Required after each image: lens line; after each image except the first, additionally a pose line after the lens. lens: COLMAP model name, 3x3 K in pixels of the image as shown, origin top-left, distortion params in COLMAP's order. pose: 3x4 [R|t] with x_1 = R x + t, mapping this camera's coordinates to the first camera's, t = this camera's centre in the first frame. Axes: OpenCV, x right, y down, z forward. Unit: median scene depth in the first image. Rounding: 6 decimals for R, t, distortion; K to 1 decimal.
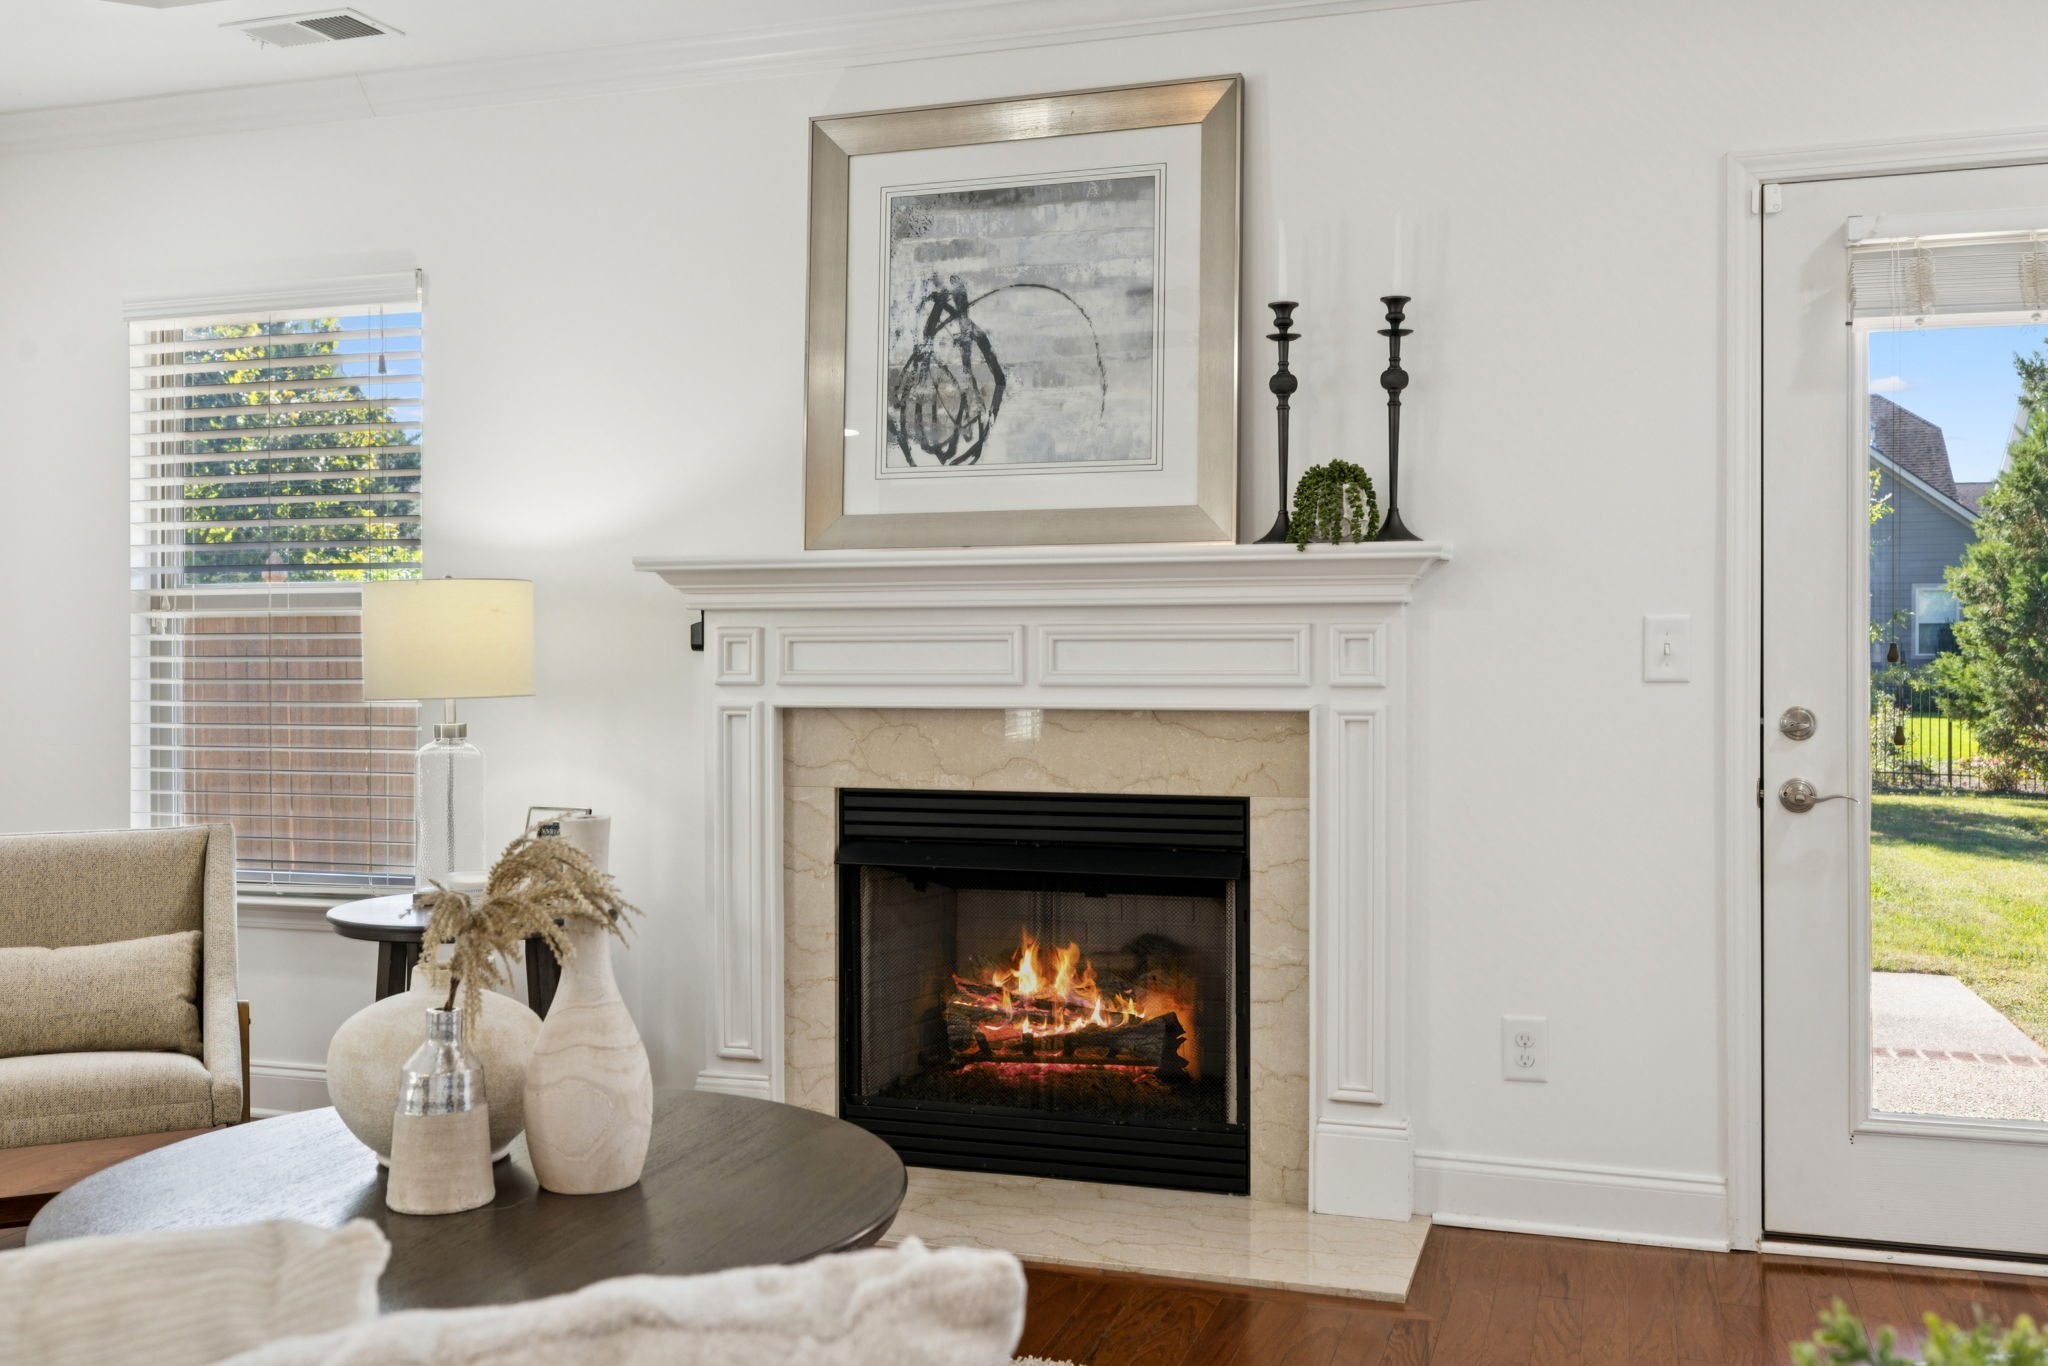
lens RADIAL K [[1881.5, 0, 1001.6], [0, 1881.5, 683.1], [0, 0, 1]] dist [0.008415, -0.001343]
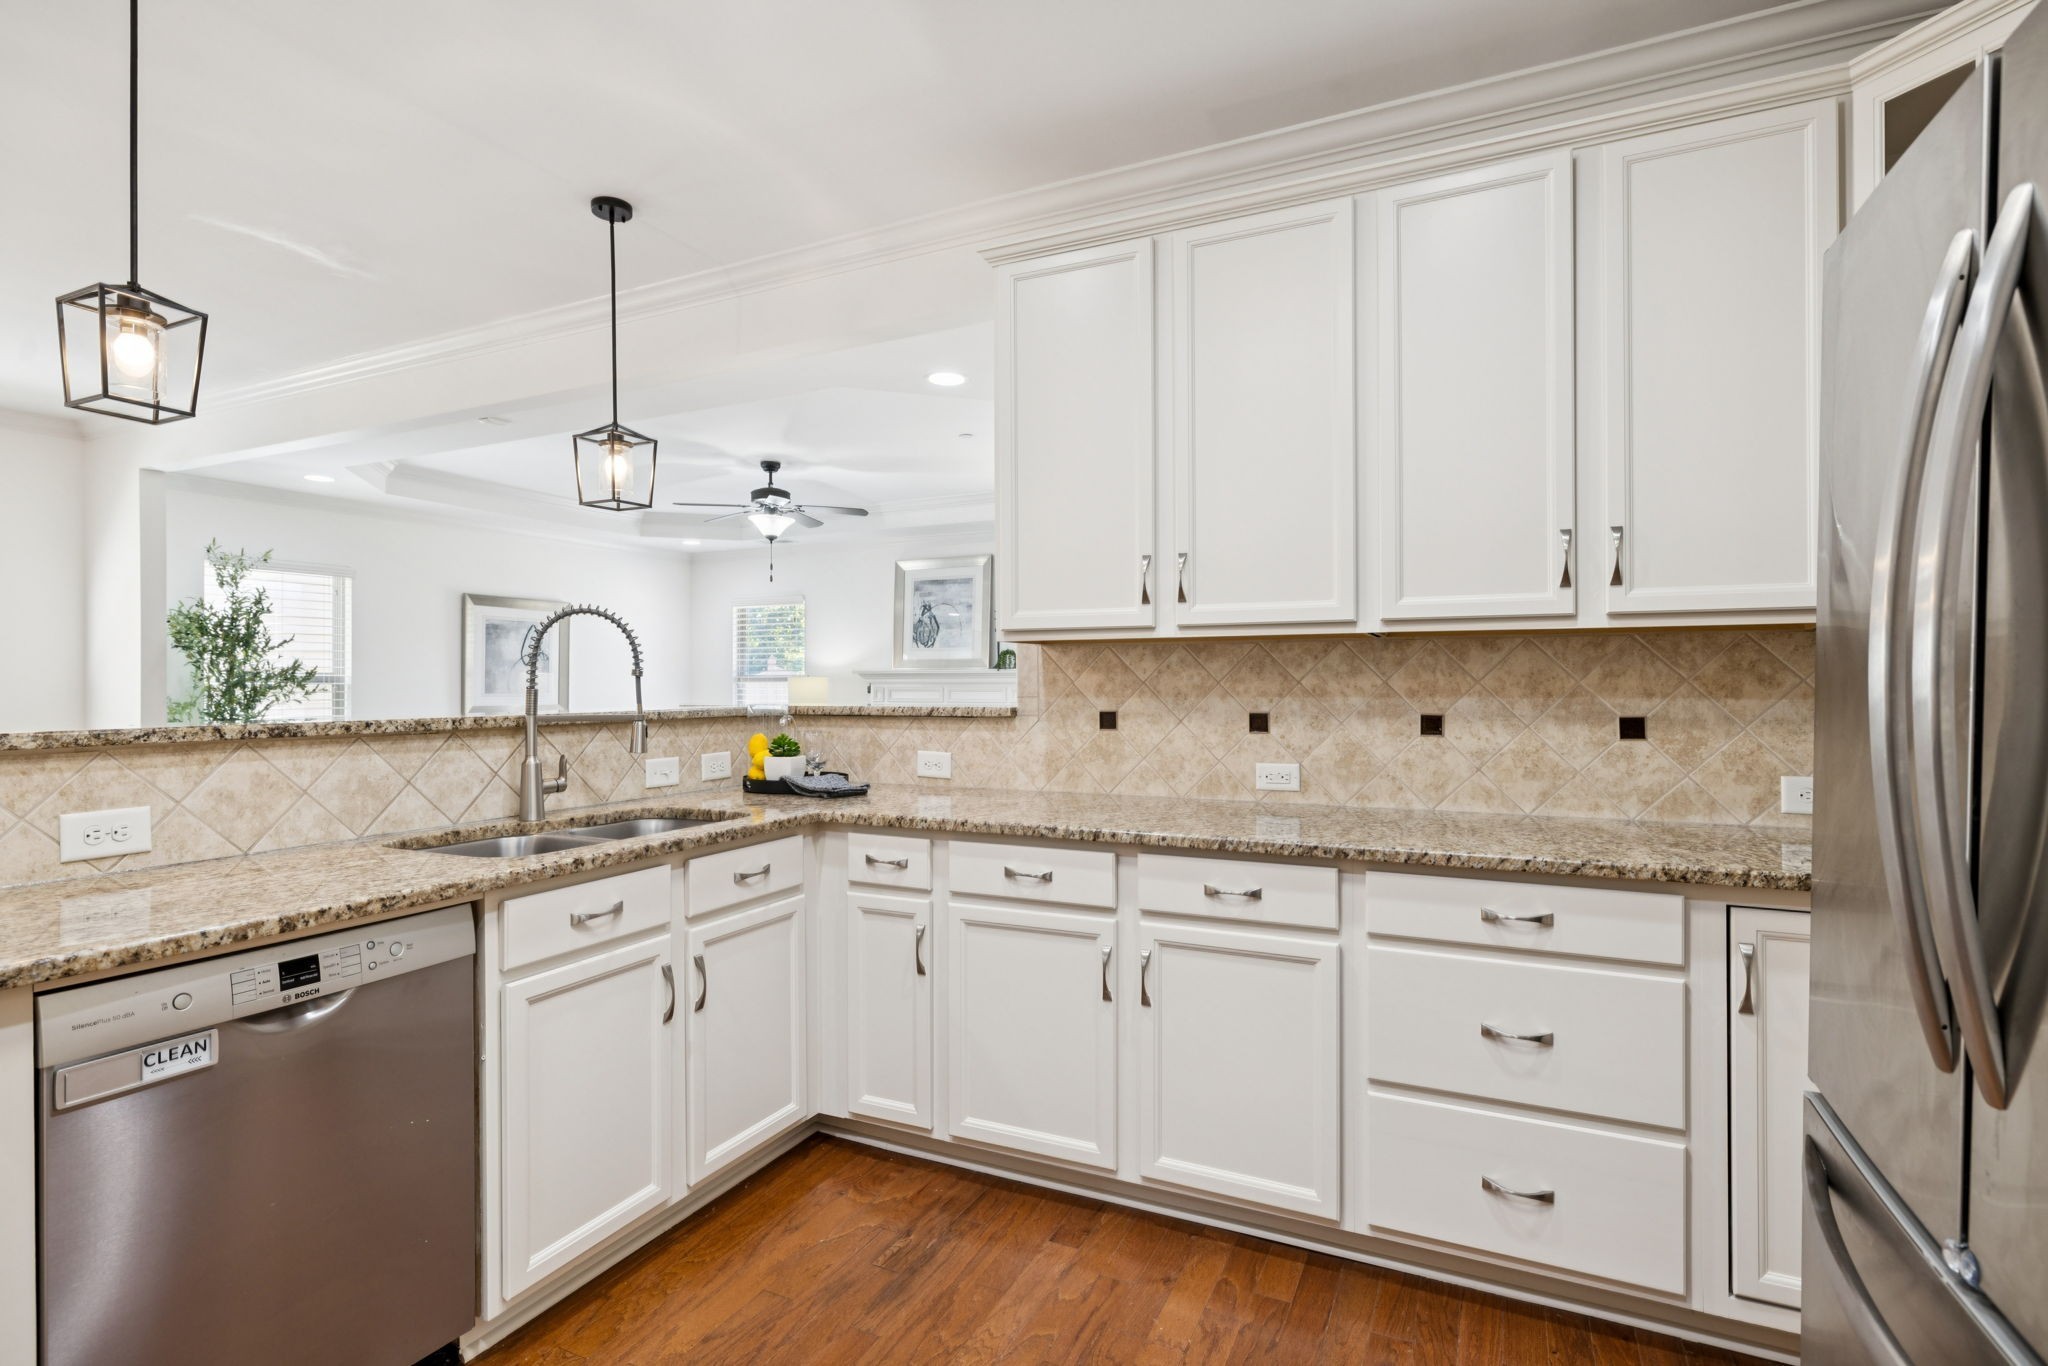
lens RADIAL K [[988.3, 0, 1020.7], [0, 988.3, 678.1], [0, 0, 1]] dist [-0.003505, 0.001036]
pose [[0.991694, -0.002560, -0.128598, 0.449341], [0.000368, 0.999854, -0.017064, -0.013991], [0.128623, 0.016875, 0.991550, -1.092035]]
